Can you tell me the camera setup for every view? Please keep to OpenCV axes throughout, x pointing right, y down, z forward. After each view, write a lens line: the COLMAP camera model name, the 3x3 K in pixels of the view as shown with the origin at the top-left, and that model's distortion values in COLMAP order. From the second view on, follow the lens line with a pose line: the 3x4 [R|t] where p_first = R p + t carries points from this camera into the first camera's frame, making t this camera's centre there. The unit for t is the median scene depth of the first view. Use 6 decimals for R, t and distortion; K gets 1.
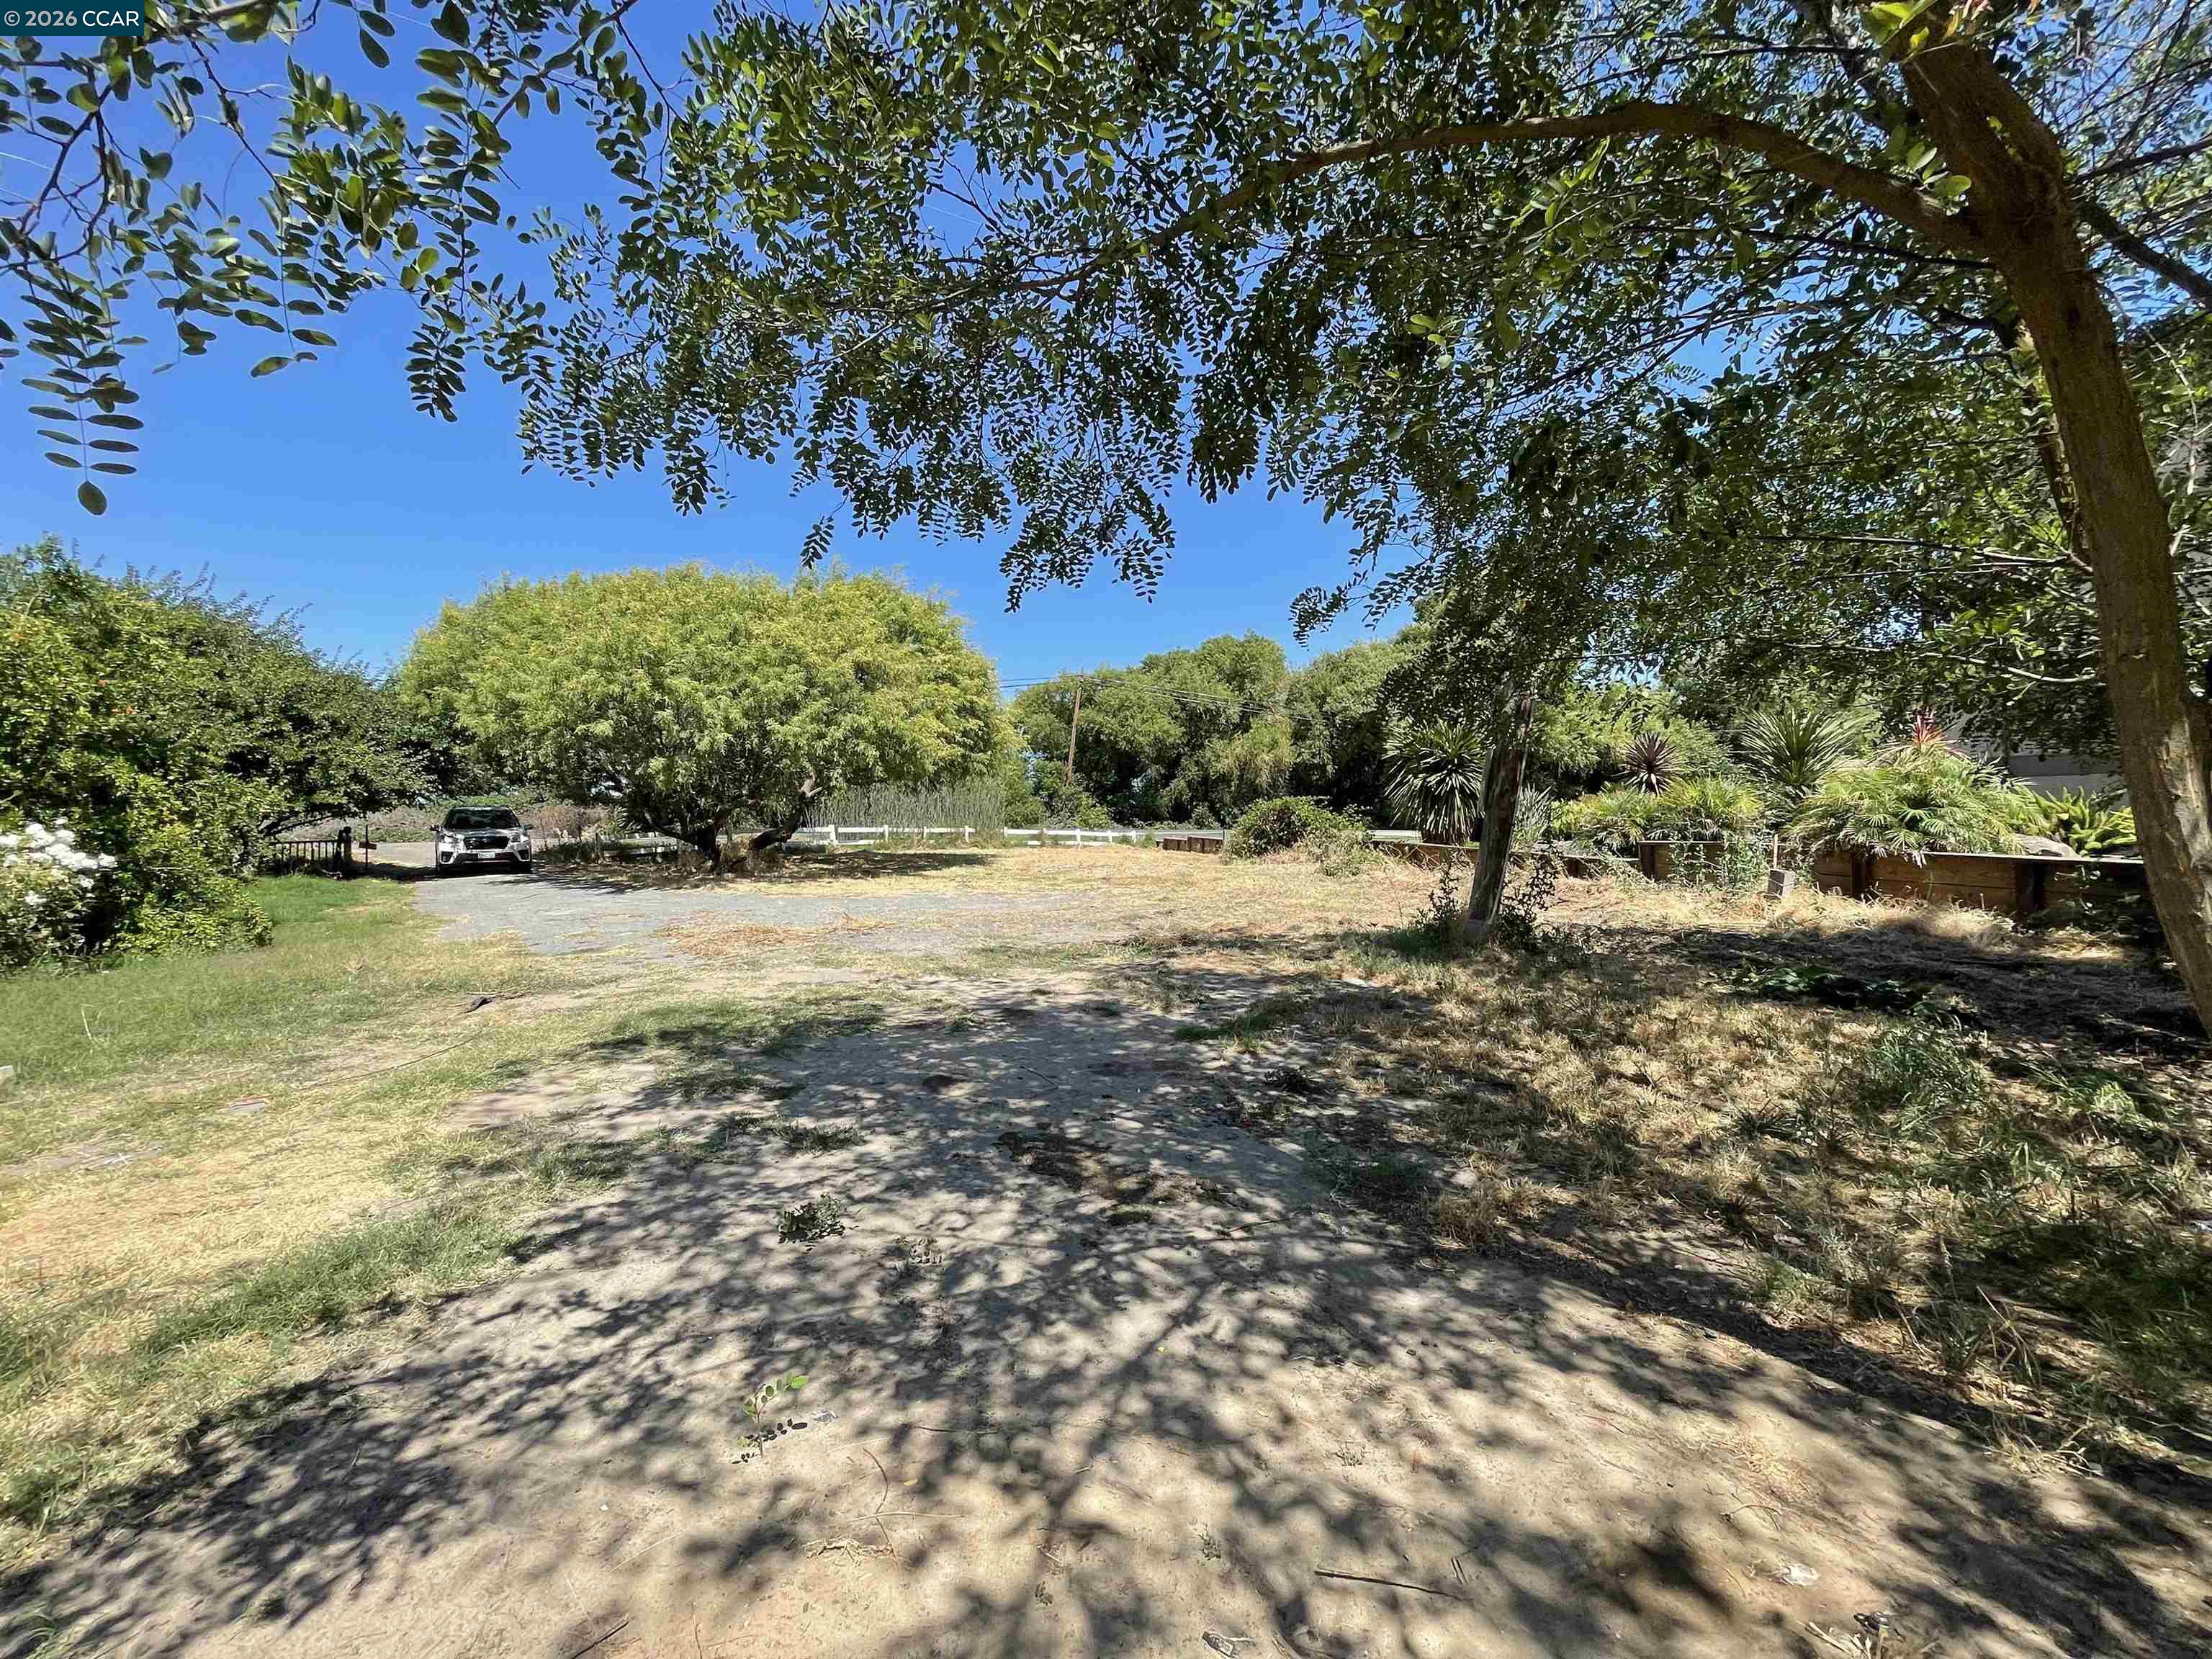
lens RADIAL K [[918.7, 0, 1106.0], [0, 918.7, 829.5], [0, 0, 1]] dist [-0.000592, 0.000052]
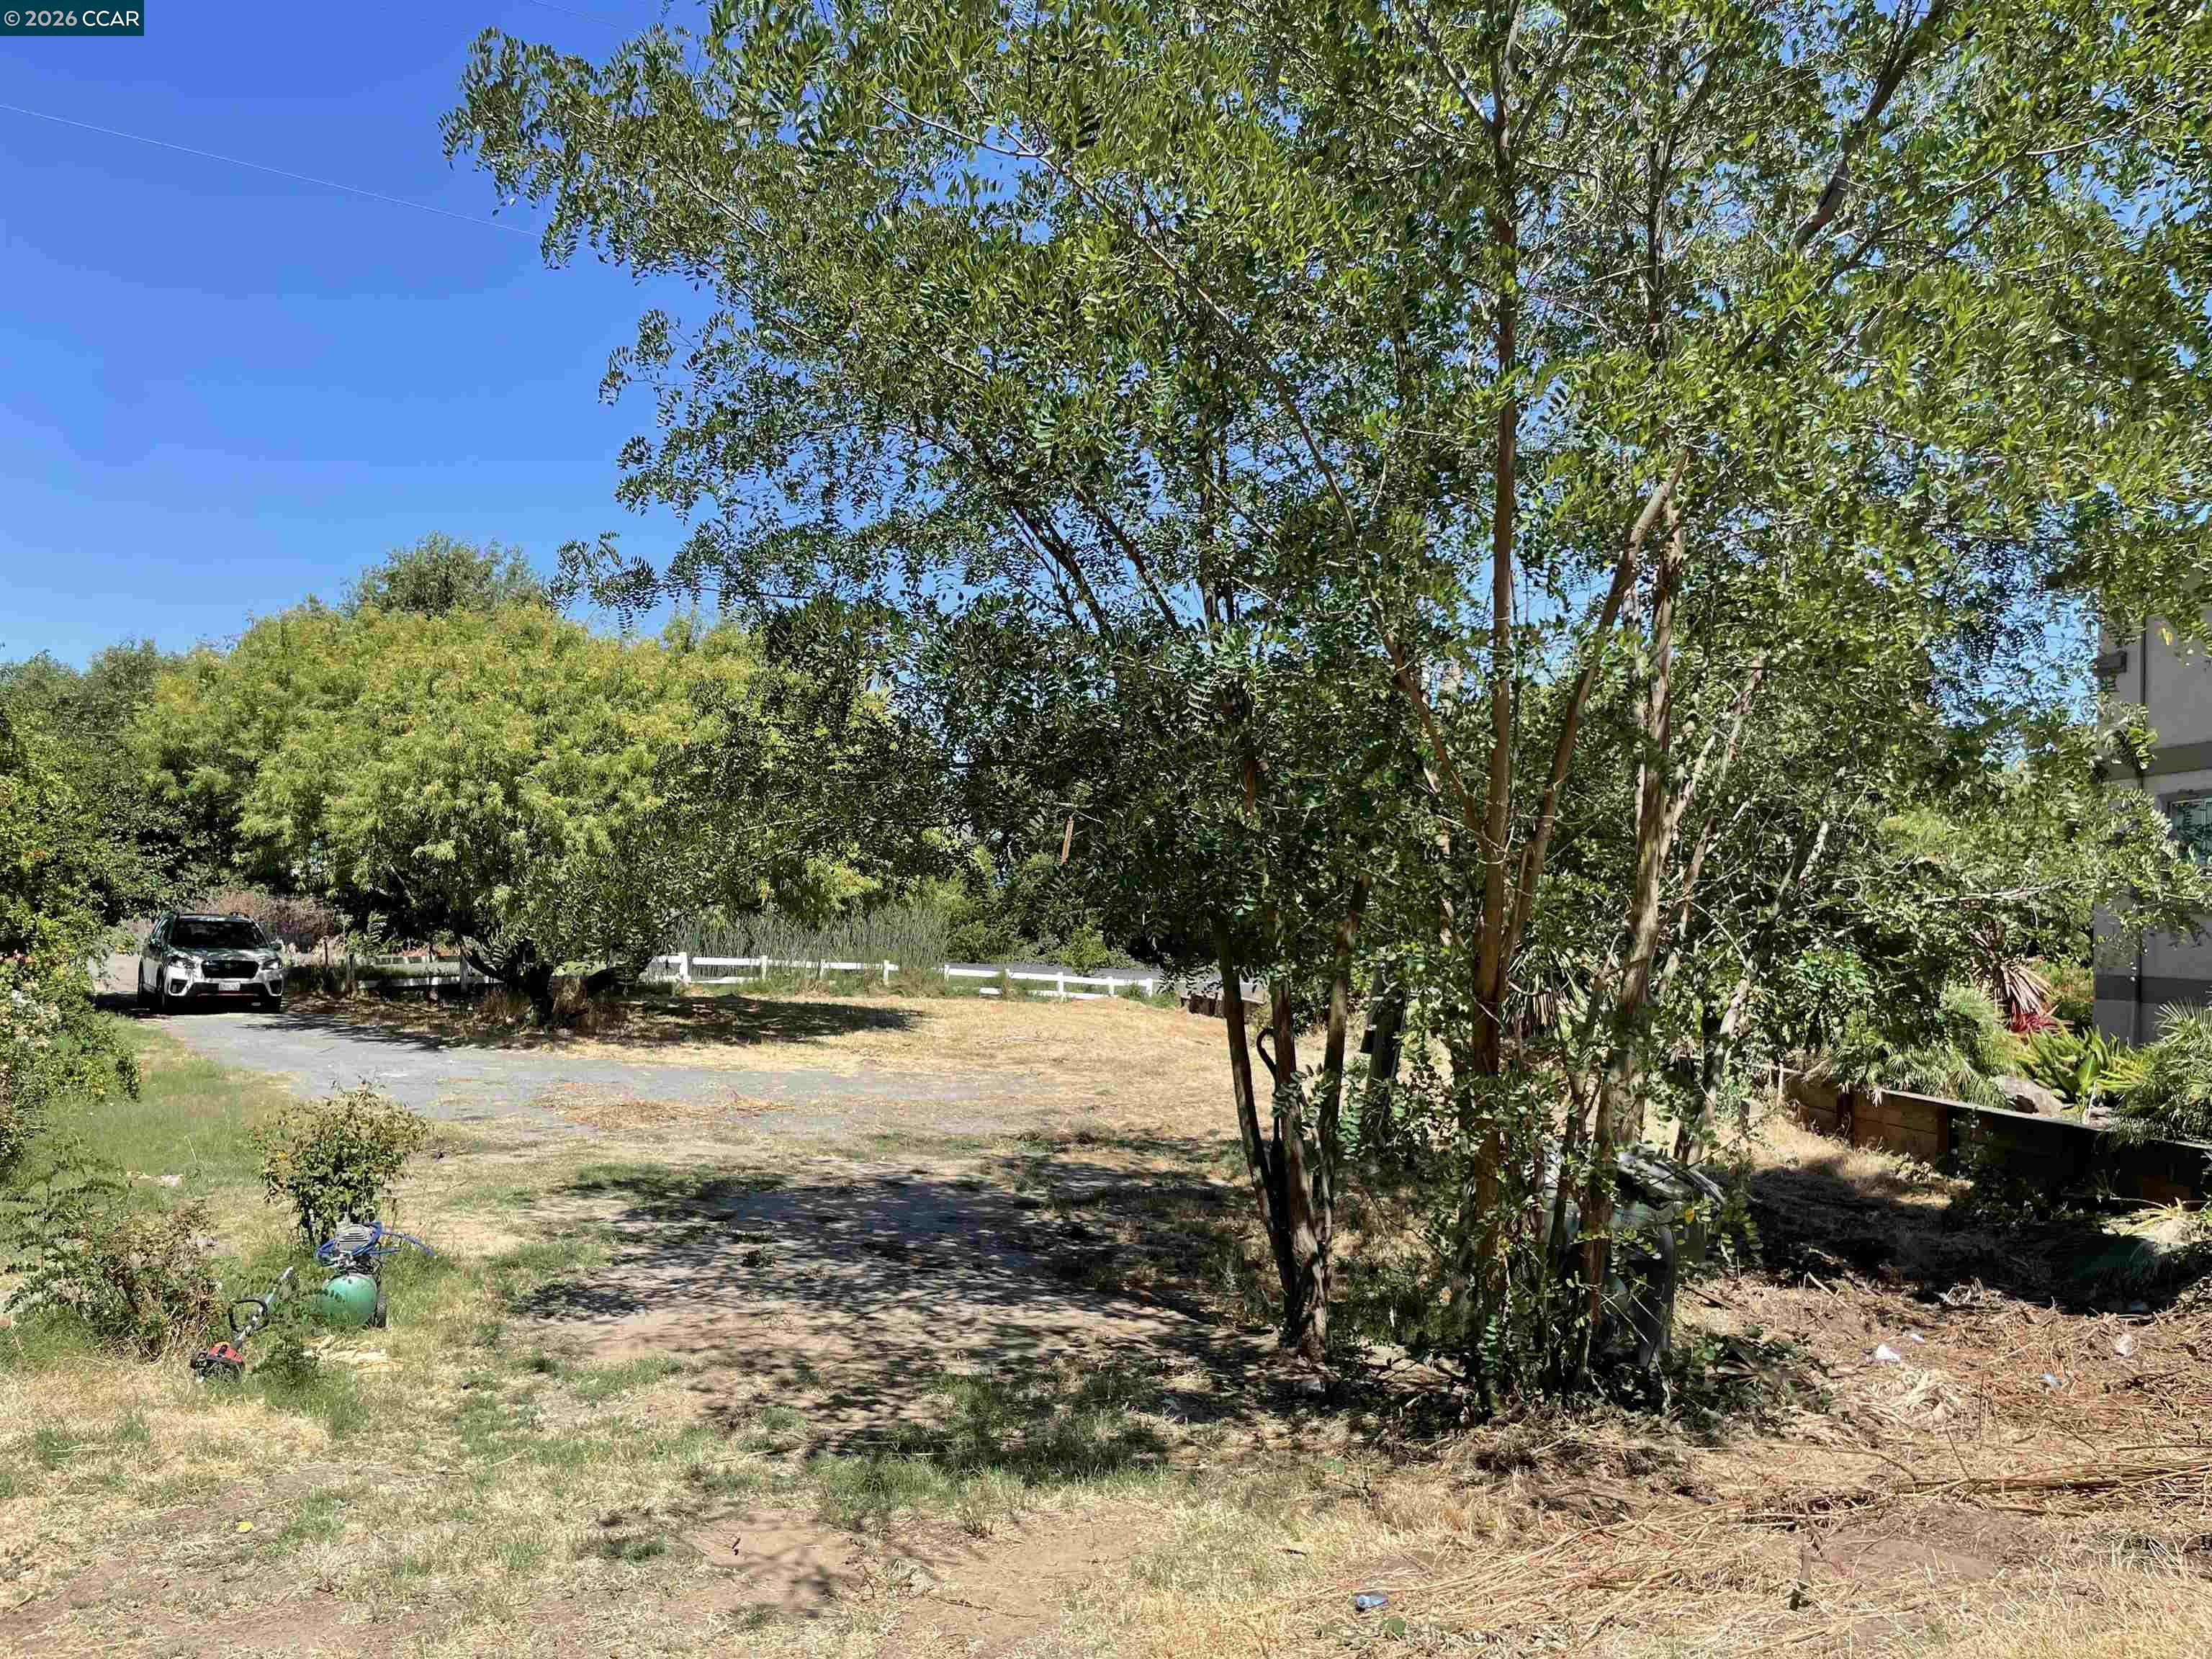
lens RADIAL K [[1717.5, 0, 1123.1], [0, 1717.5, 832.0], [0, 0, 1]] dist [0.082873, -0.106011]
pose [[0.998486, 0.049660, -0.023652, 0.102620], [-0.051150, 0.996427, -0.067207, -0.054971], [0.020230, 0.068315, 0.997459, -0.565276]]
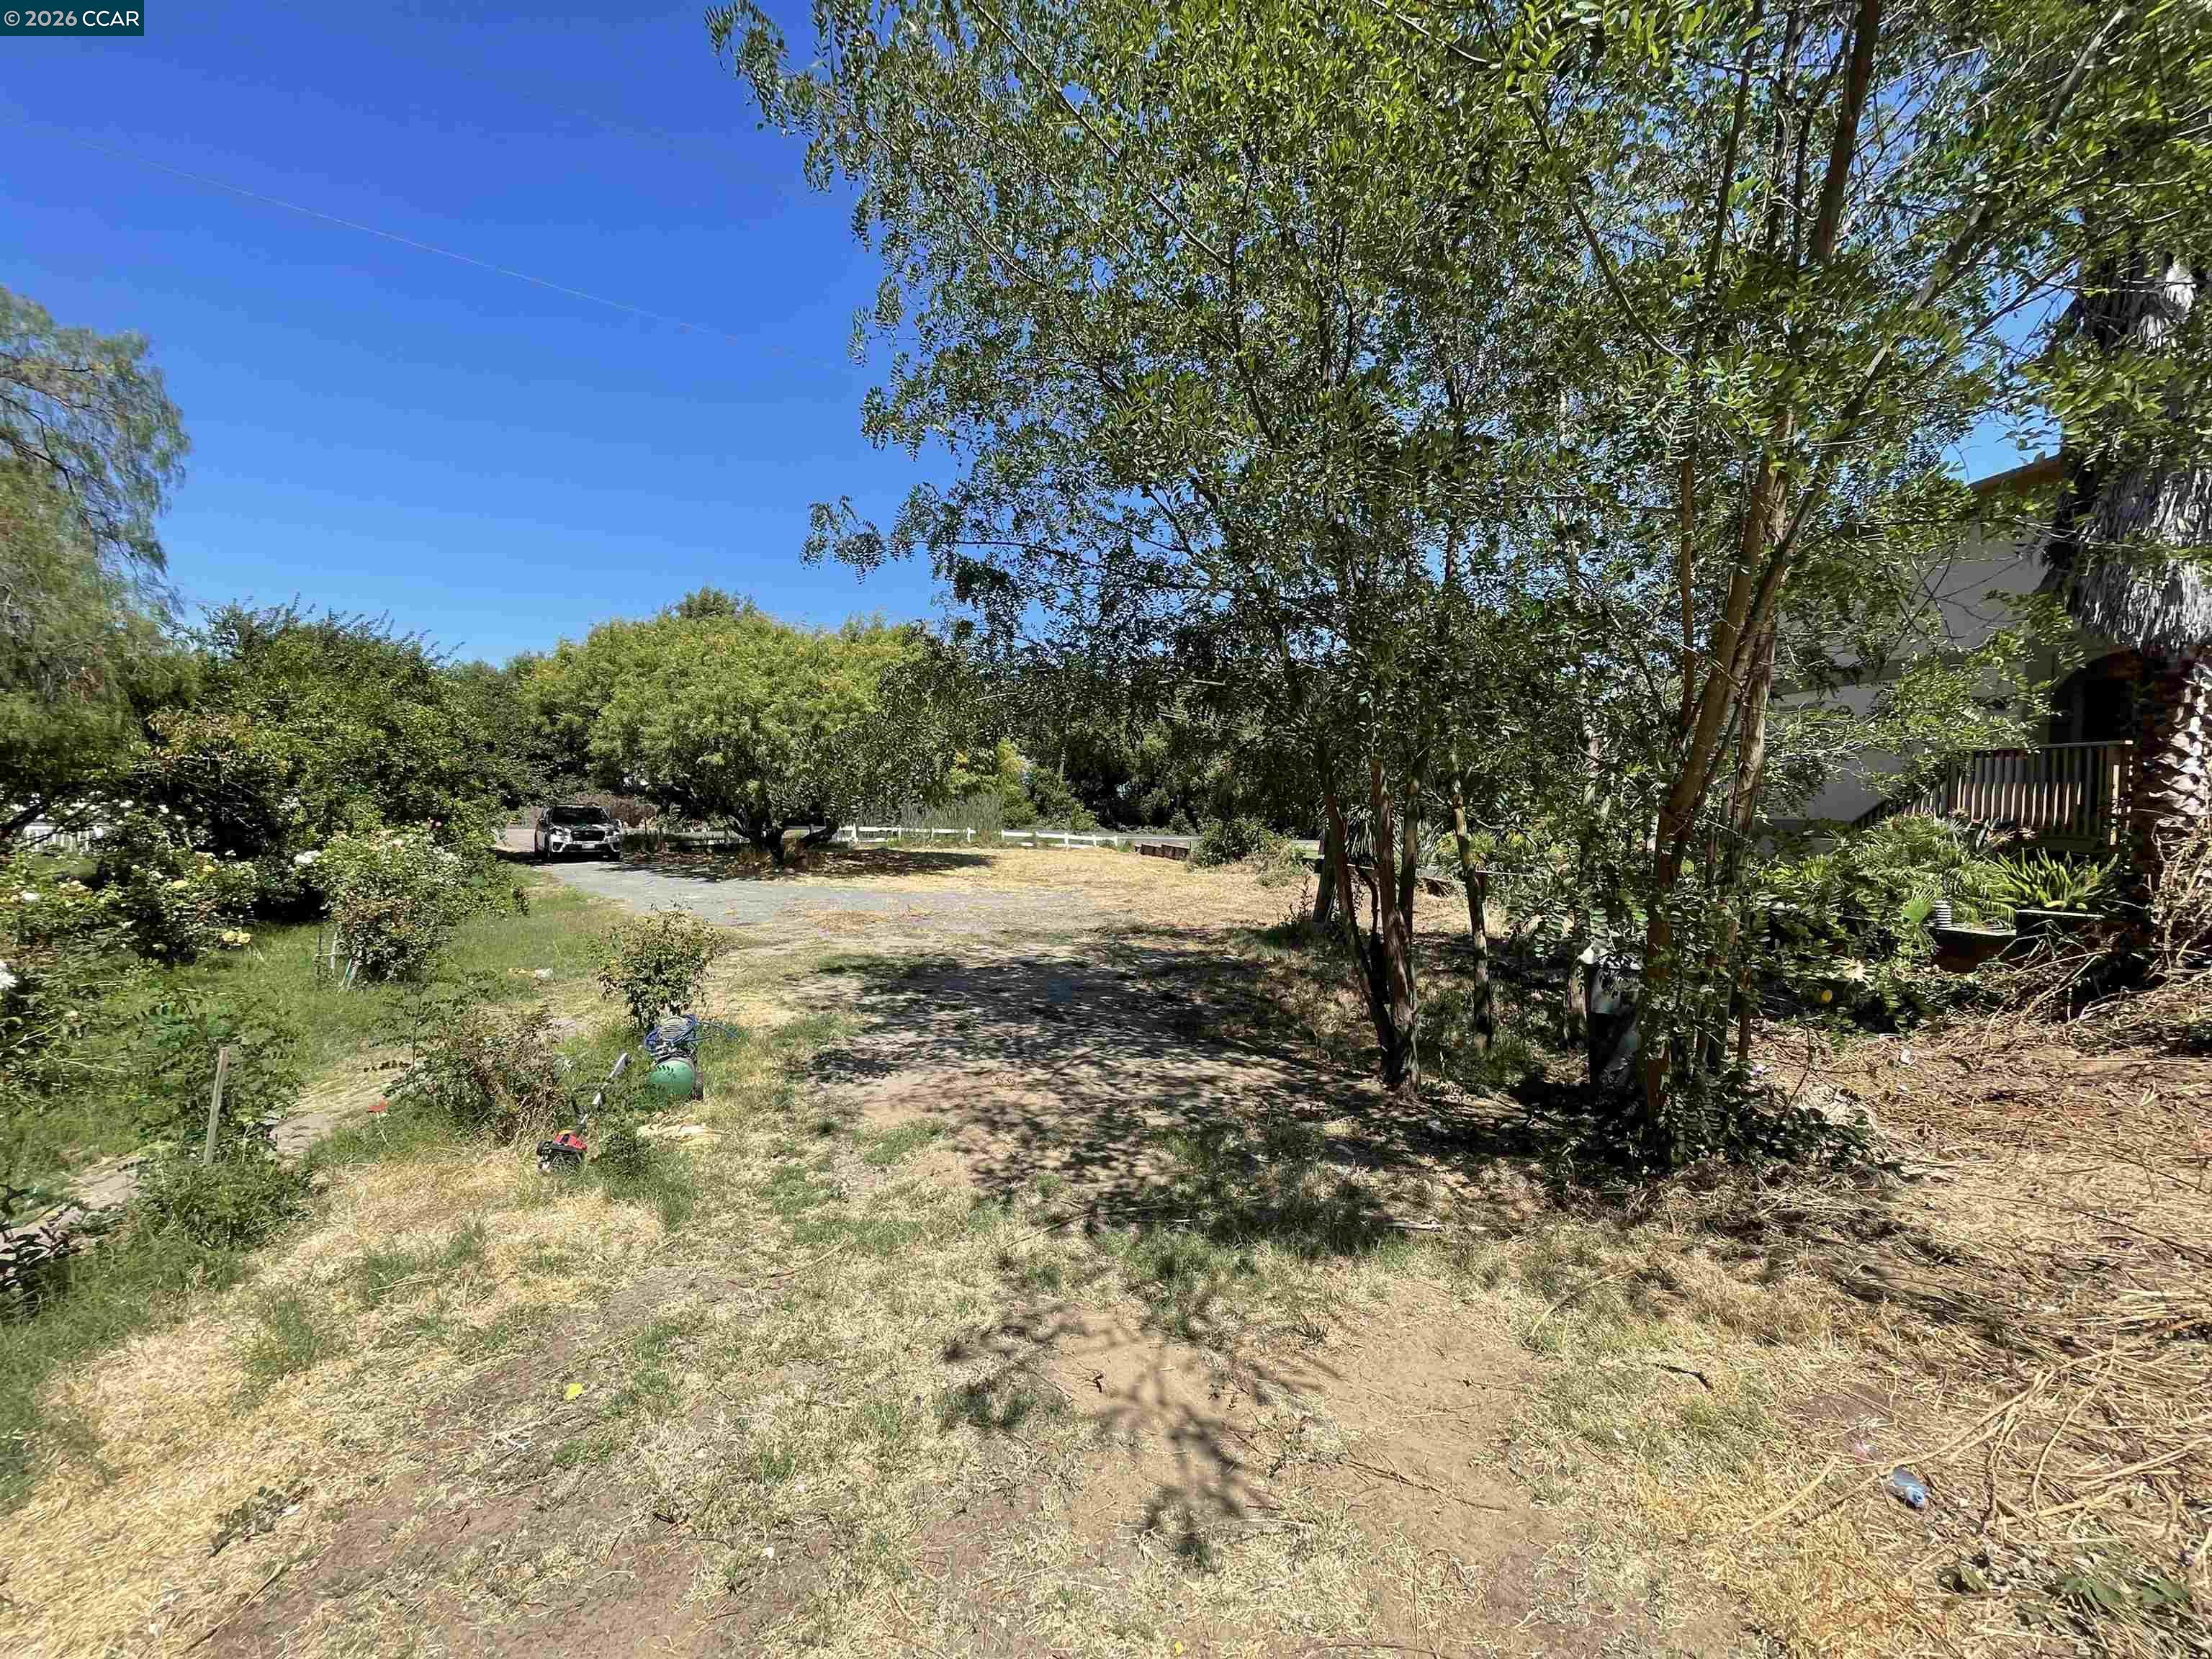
lens RADIAL K [[918.3, 0, 1109.3], [0, 918.3, 822.8], [0, 0, 1]] dist [0.002679, 0.000013]
pose [[0.999249, 0.034878, 0.016863, 0.007057], [-0.034859, 0.999391, -0.001425, -0.037075], [-0.016902, 0.000836, 0.999857, -0.358677]]
